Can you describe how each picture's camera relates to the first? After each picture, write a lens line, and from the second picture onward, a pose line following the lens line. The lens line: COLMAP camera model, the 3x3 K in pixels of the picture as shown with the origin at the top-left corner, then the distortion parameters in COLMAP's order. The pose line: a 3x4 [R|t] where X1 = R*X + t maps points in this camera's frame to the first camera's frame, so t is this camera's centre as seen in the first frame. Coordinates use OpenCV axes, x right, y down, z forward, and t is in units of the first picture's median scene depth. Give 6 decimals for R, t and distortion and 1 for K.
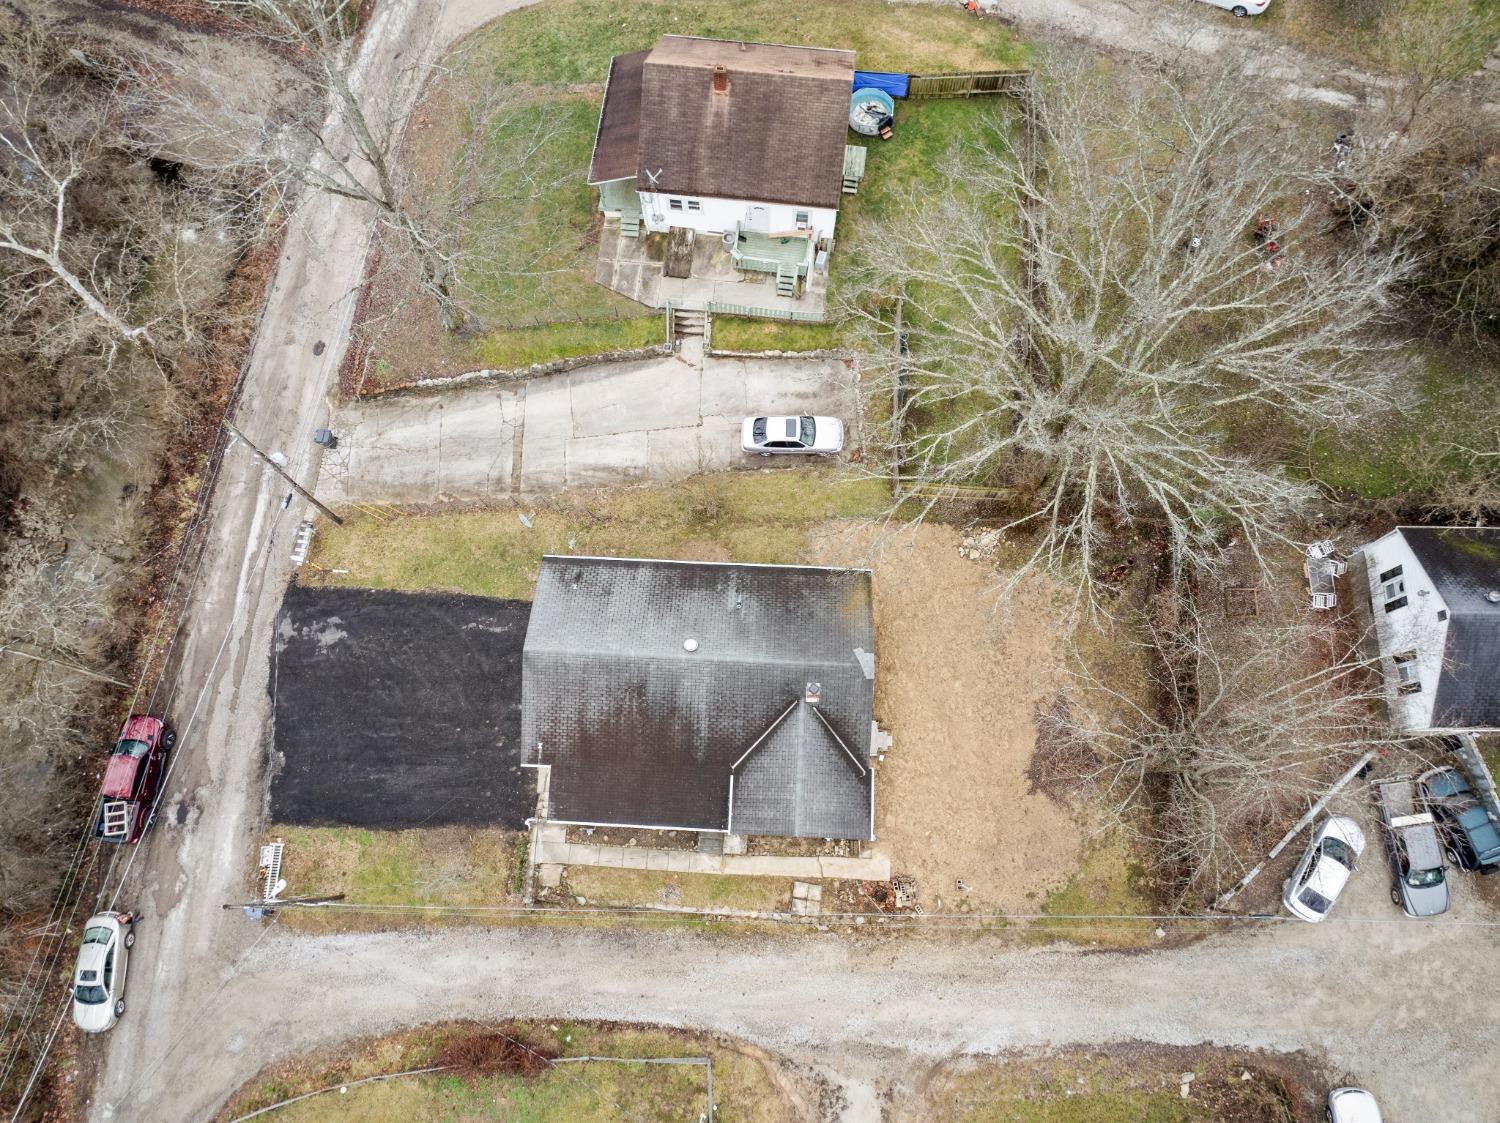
lens RADIAL K [[1056.8, 0, 742.4], [0, 1056.8, 553.8], [0, 0, 1]] dist [-0.041506, 0.000434]
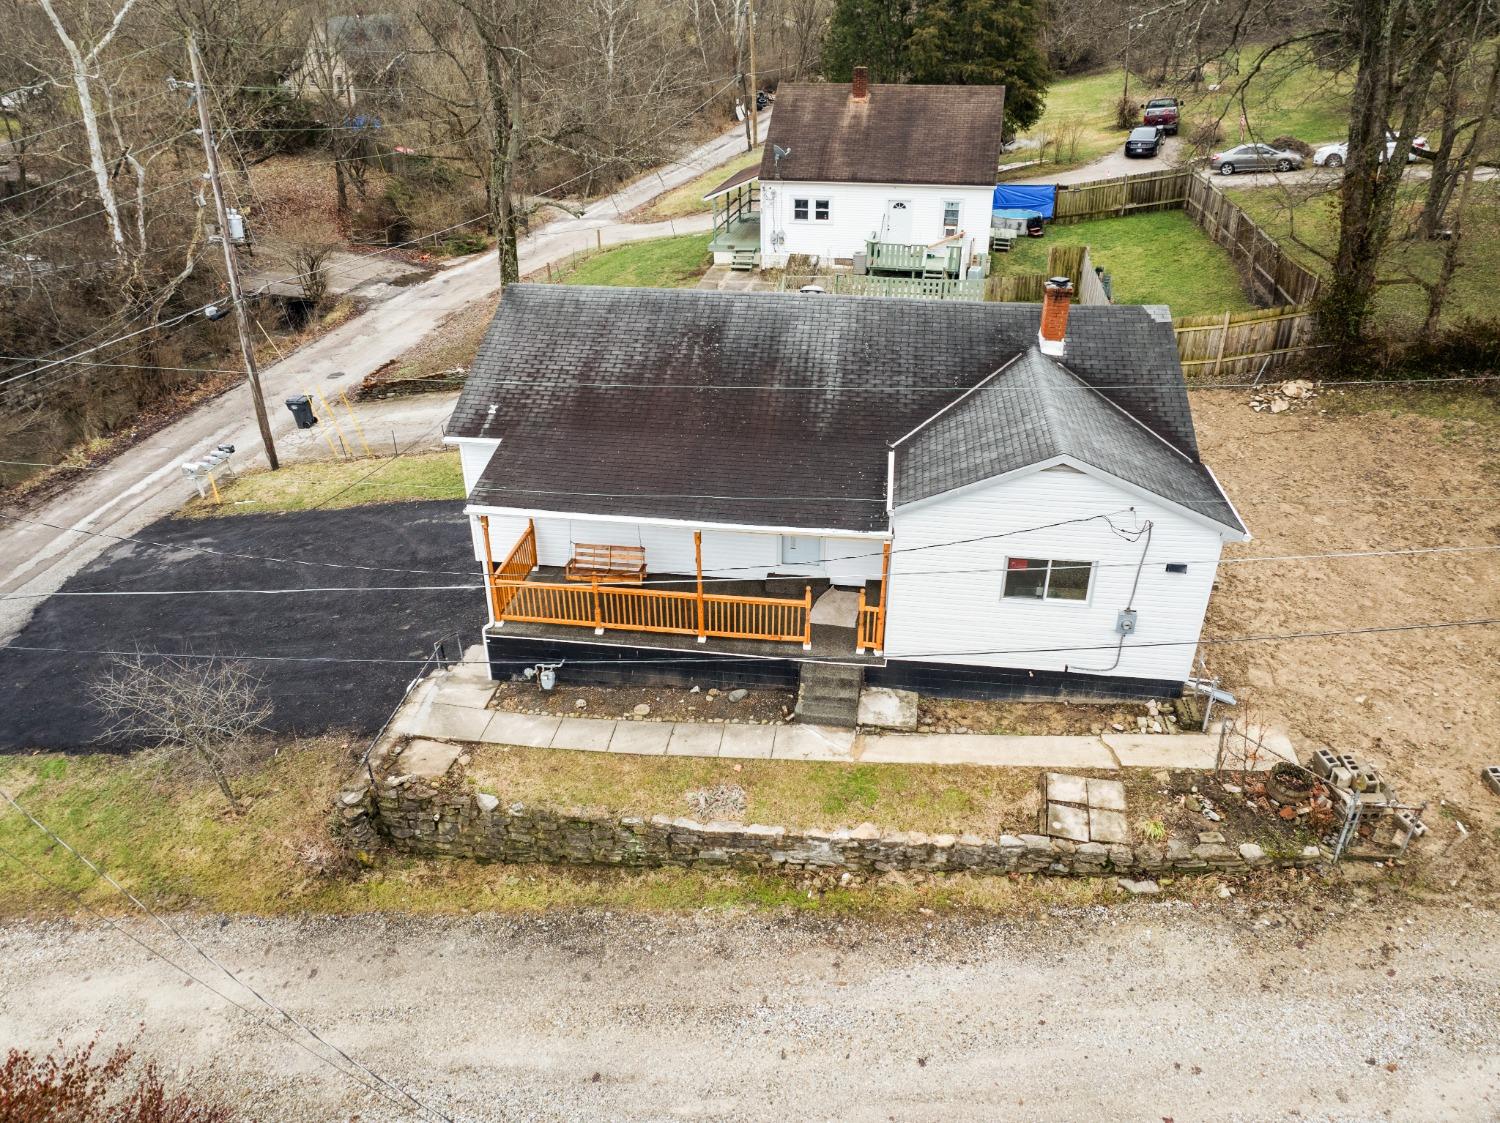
lens RADIAL K [[1056.8, 0, 742.4], [0, 1056.8, 553.8], [0, 0, 1]] dist [-0.041506, 0.000434]
pose [[0.995759, 0.043899, -0.080845, -0.031487], [-0.088247, 0.704108, -0.704588, 0.506543], [0.025993, 0.708735, 0.704996, 0.637525]]
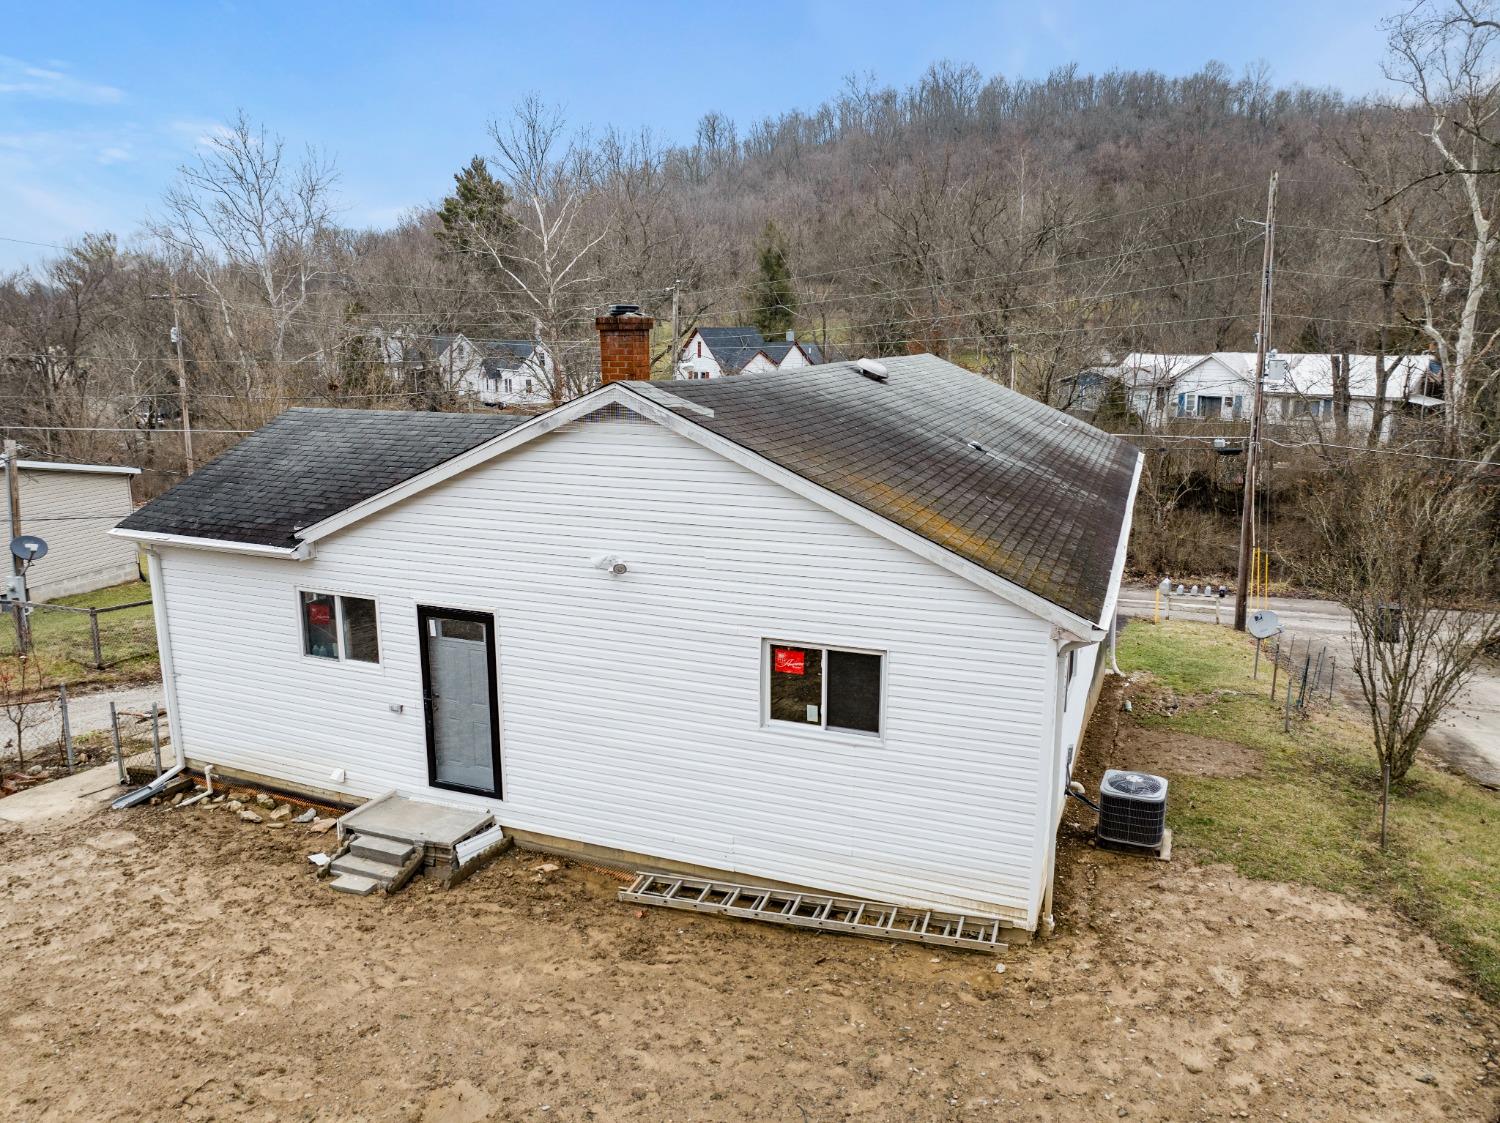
lens RADIAL K [[1056.8, 0, 742.4], [0, 1056.8, 553.8], [0, 0, 1]] dist [-0.041506, 0.000434]
pose [[-0.327223, 0.194570, -0.924699, 0.300162], [-0.905918, 0.213742, 0.365551, 0.003341], [0.268772, 0.957318, 0.106323, 0.904169]]
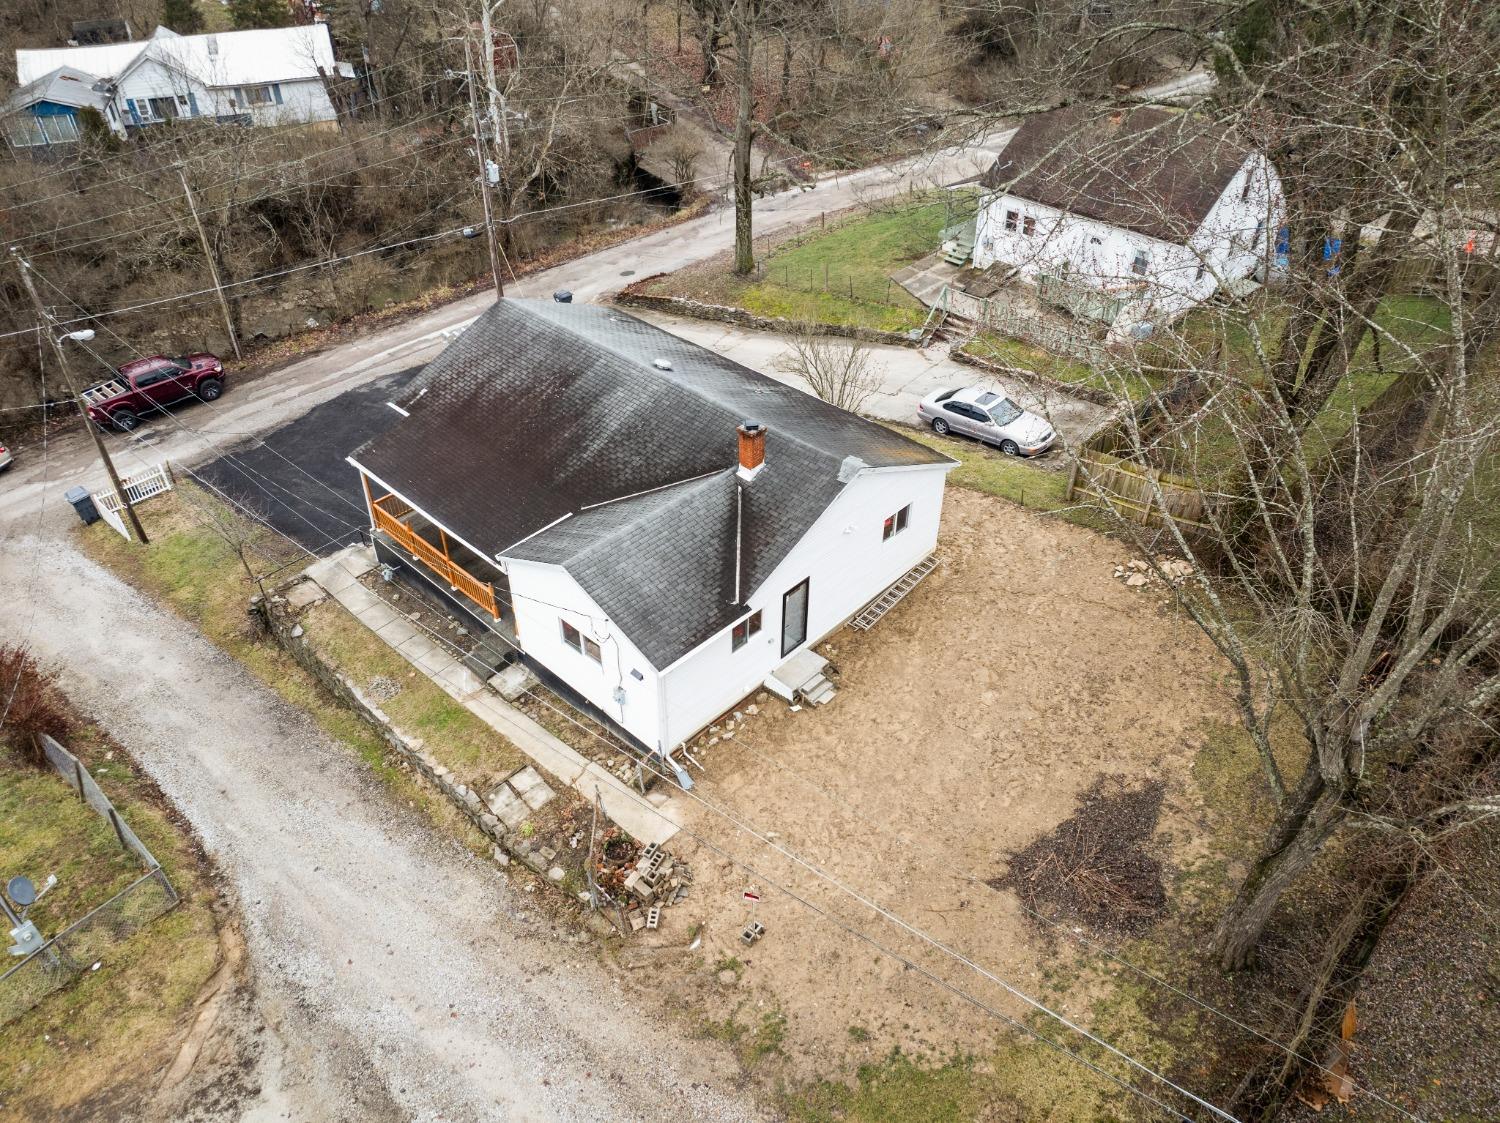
lens RADIAL K [[1048.7, 0, 739.3], [0, 1048.7, 562.7], [0, 0, 1]] dist [-0.032673, 0.002497]
pose [[0.754962, 0.405782, -0.515144, 0.351651], [-0.629380, 0.668967, -0.395430, 0.367886], [0.184156, 0.622756, 0.760435, 0.510858]]
